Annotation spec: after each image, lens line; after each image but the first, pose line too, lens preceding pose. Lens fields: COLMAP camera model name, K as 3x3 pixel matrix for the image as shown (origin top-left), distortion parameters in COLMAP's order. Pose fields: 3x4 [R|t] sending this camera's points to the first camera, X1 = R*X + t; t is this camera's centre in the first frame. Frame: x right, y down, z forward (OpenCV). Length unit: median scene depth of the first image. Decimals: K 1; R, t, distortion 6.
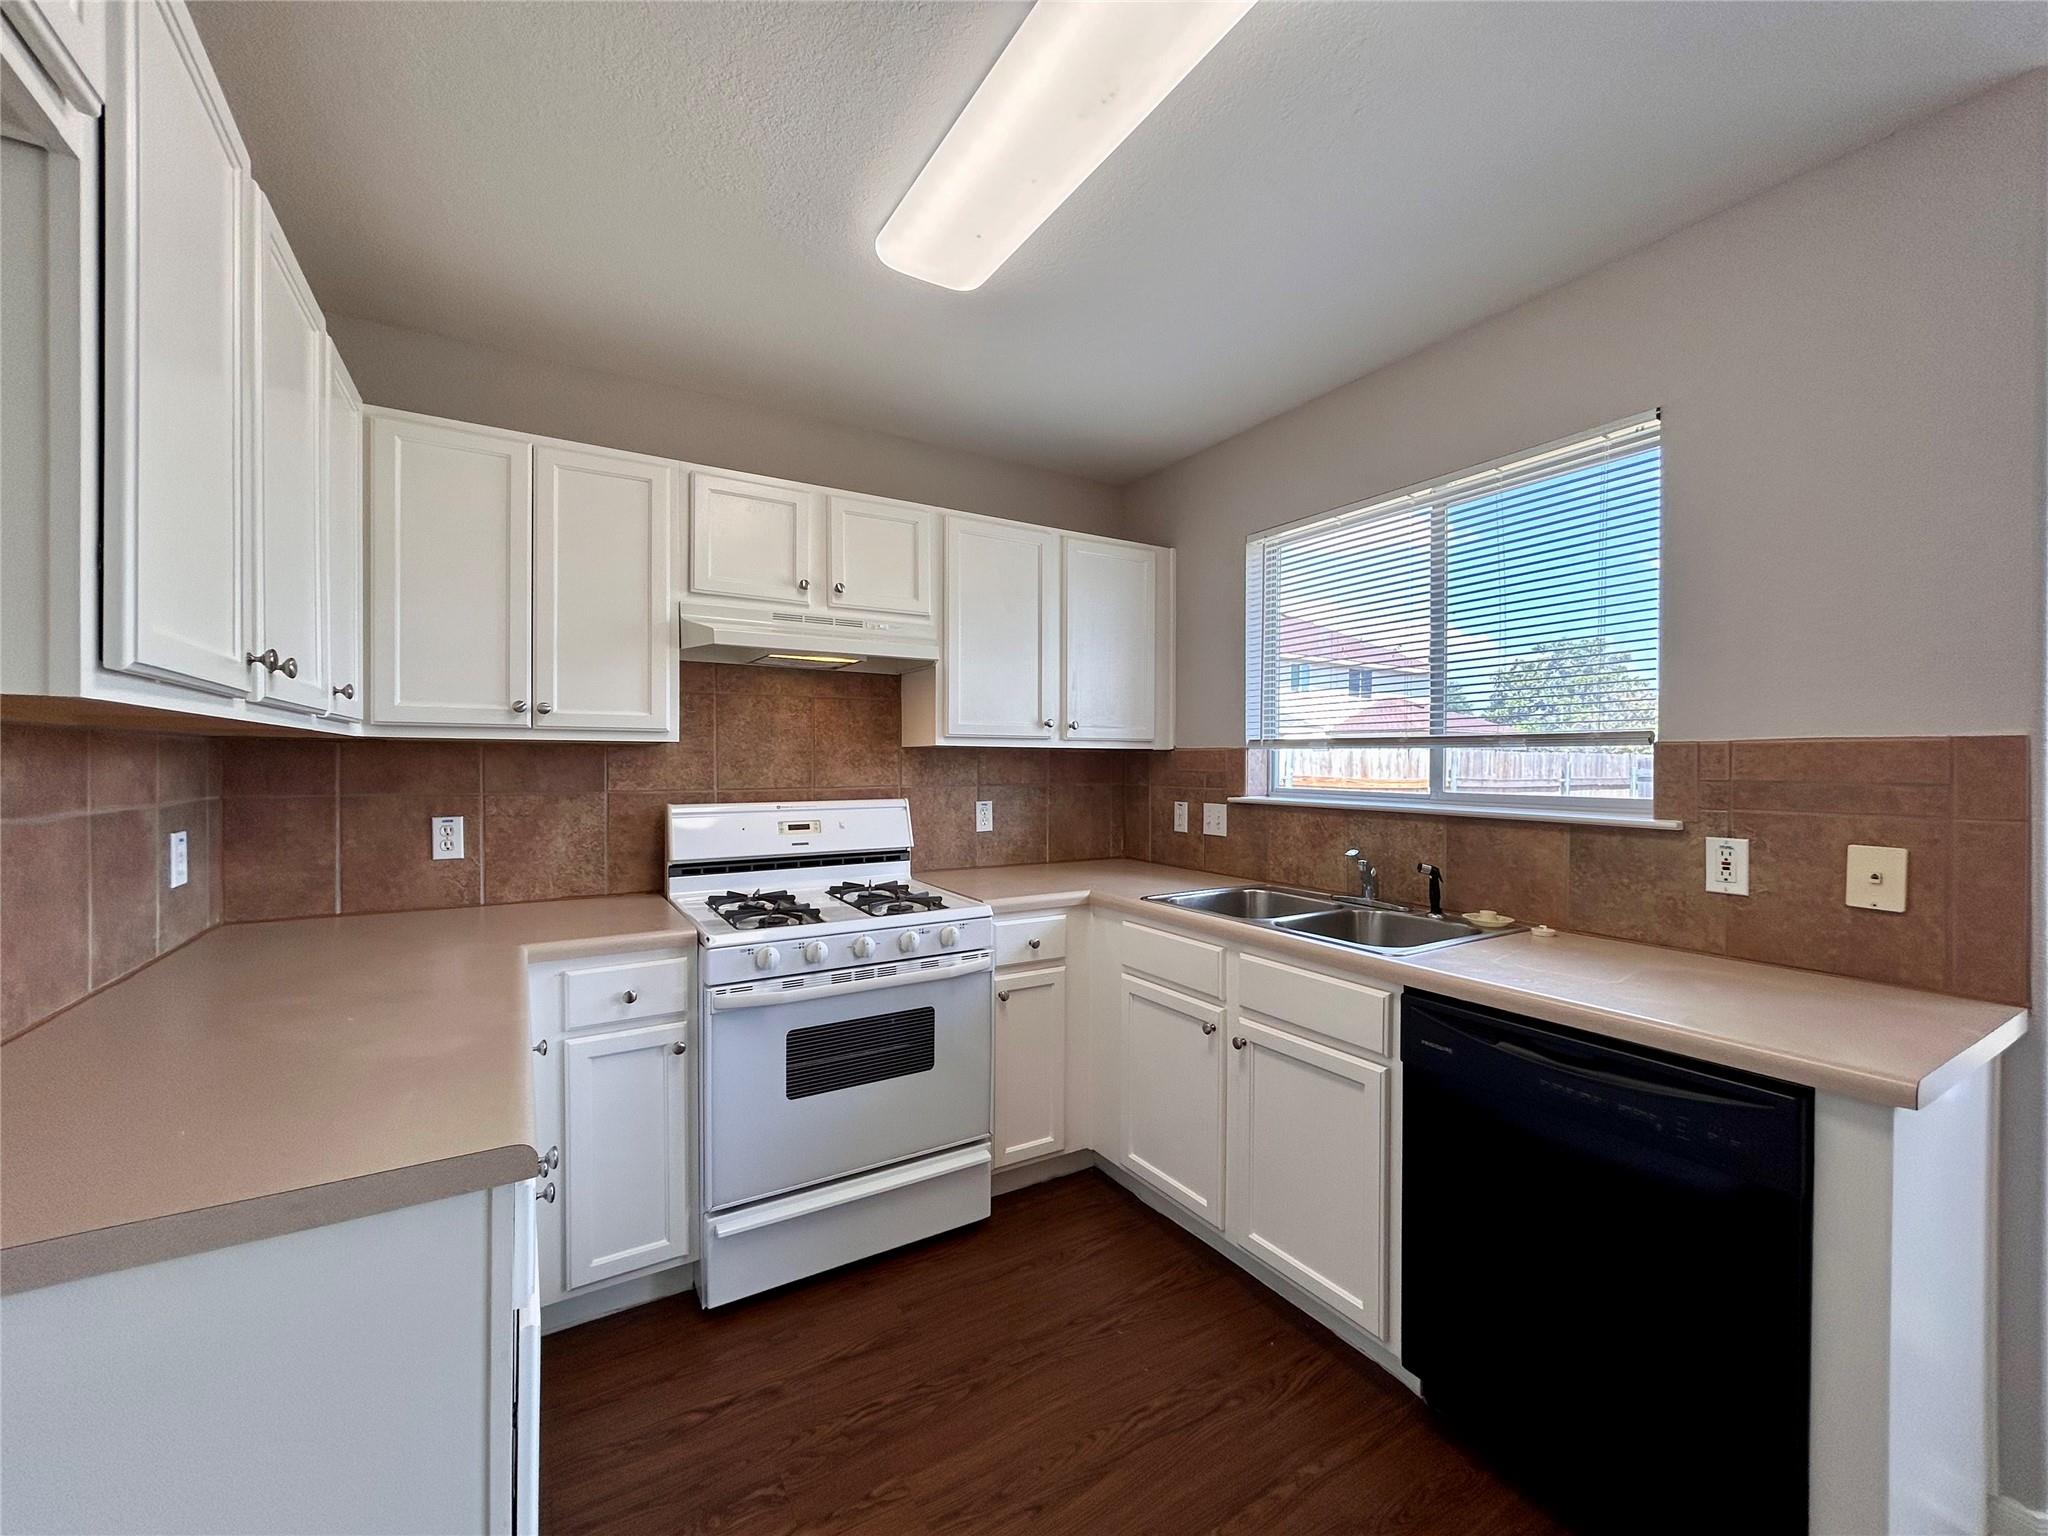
lens RADIAL K [[822.6, 0, 1023.3], [0, 822.6, 770.2], [0, 0, 1]] dist [0.001514, -0.000074]
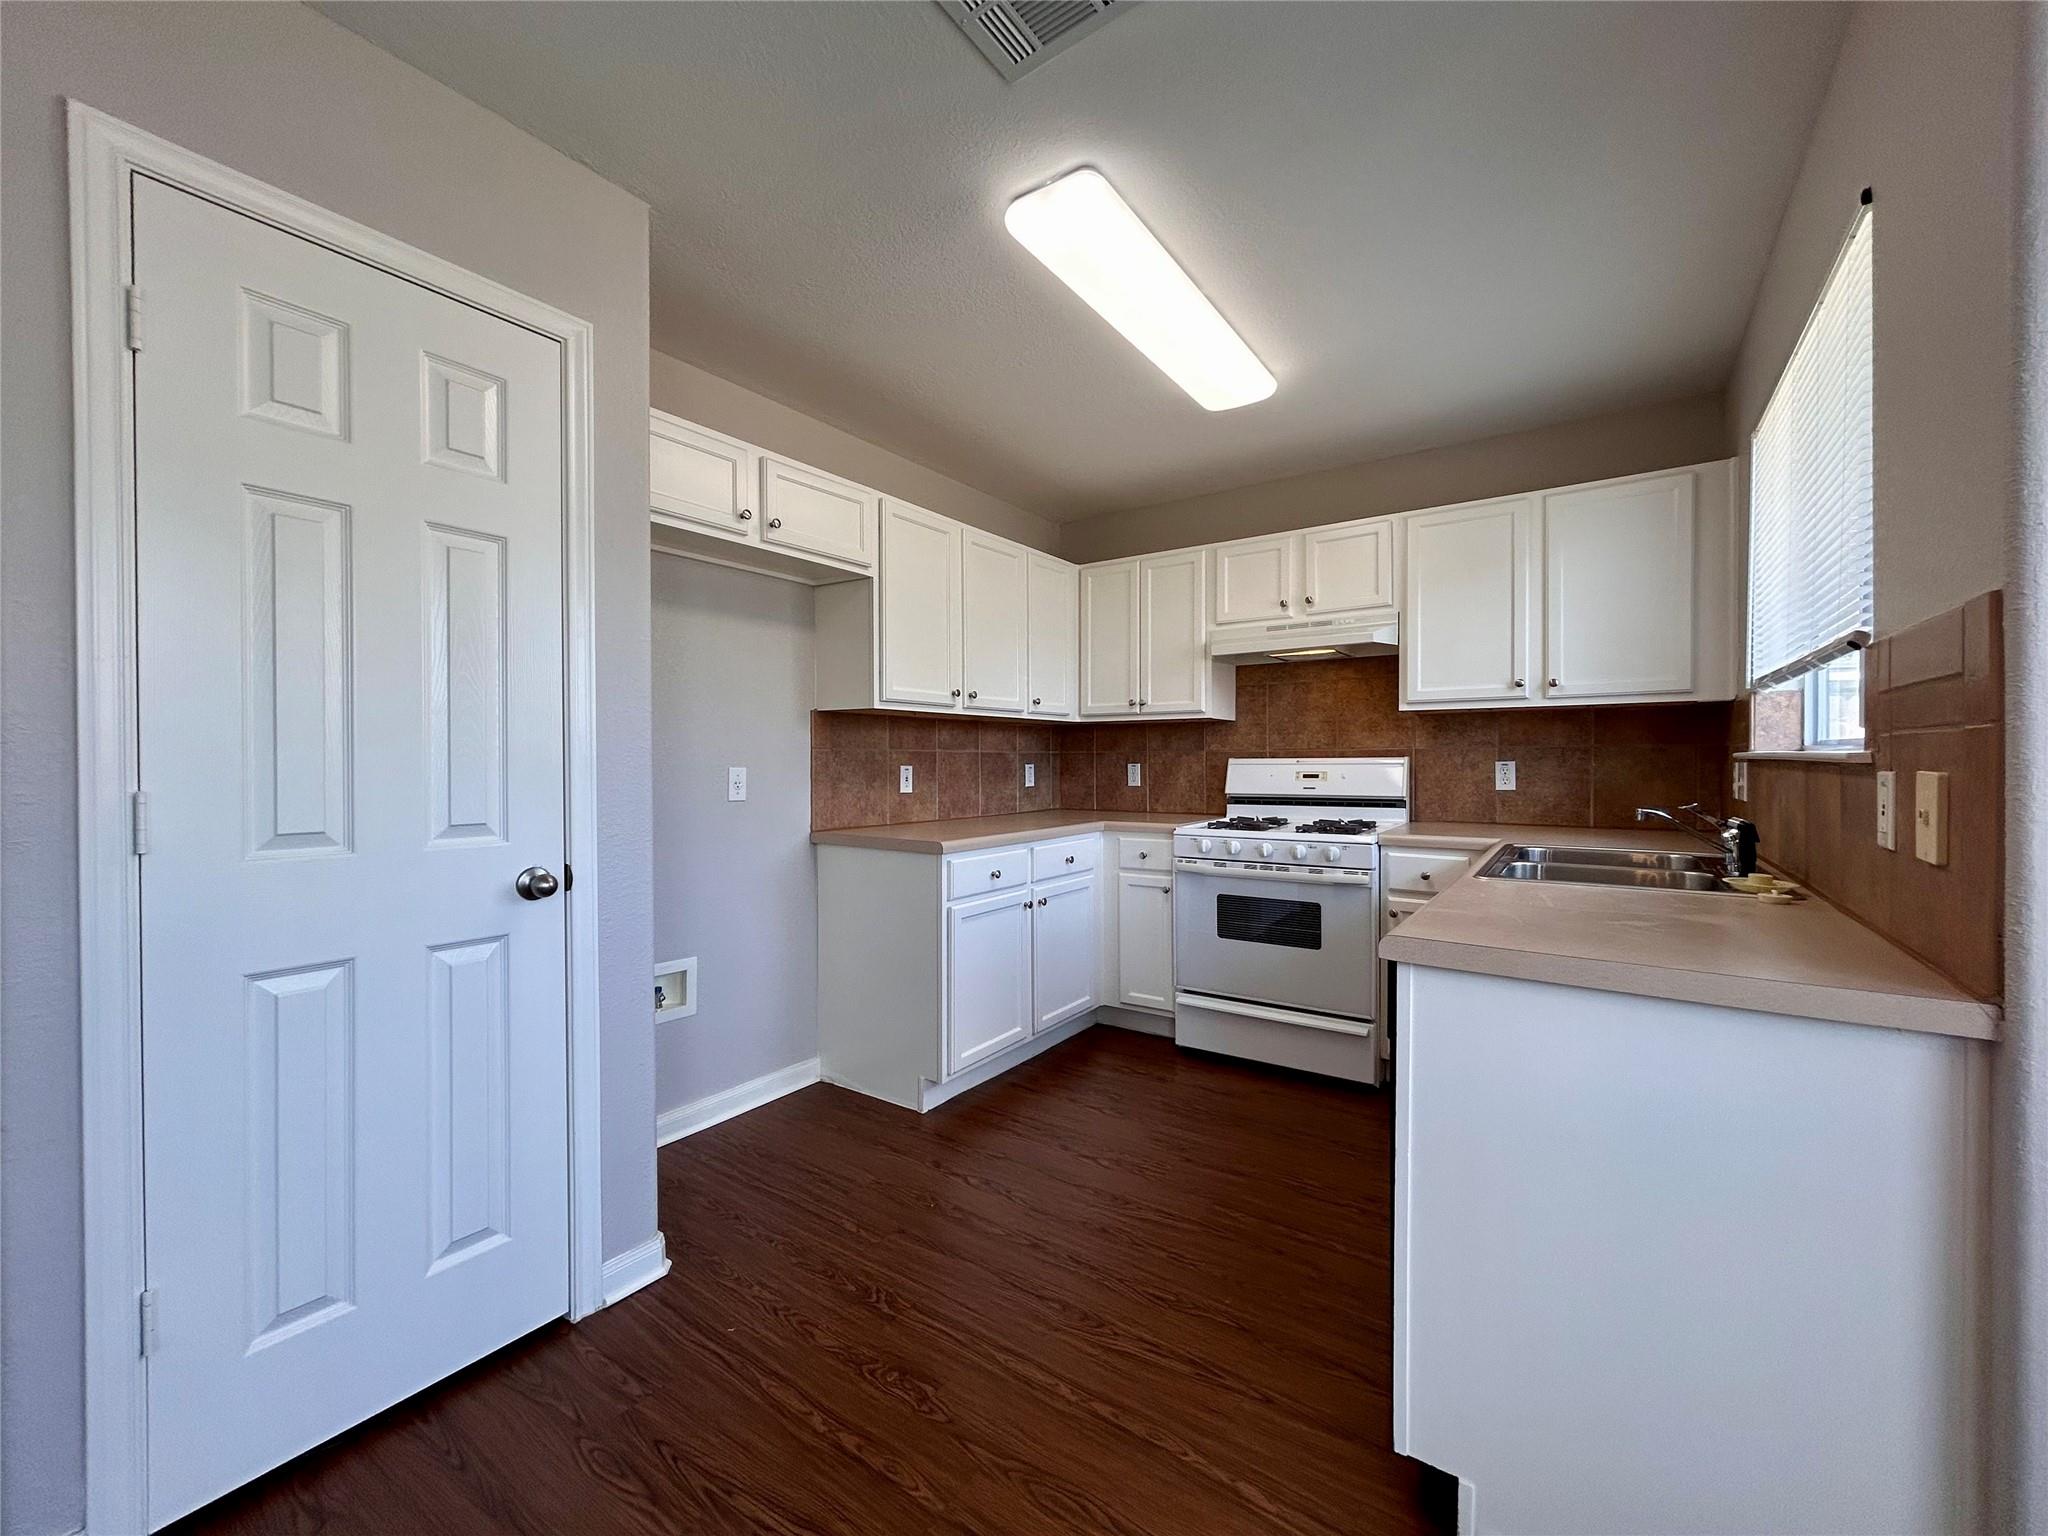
lens RADIAL K [[822.6, 0, 1023.3], [0, 822.6, 770.2], [0, 0, 1]] dist [0.001514, -0.000074]
pose [[0.396869, 0.006050, -0.917855, 0.875887], [-0.004467, 0.999979, 0.004659, 0.060352], [0.917864, 0.002251, 0.396888, 0.016540]]
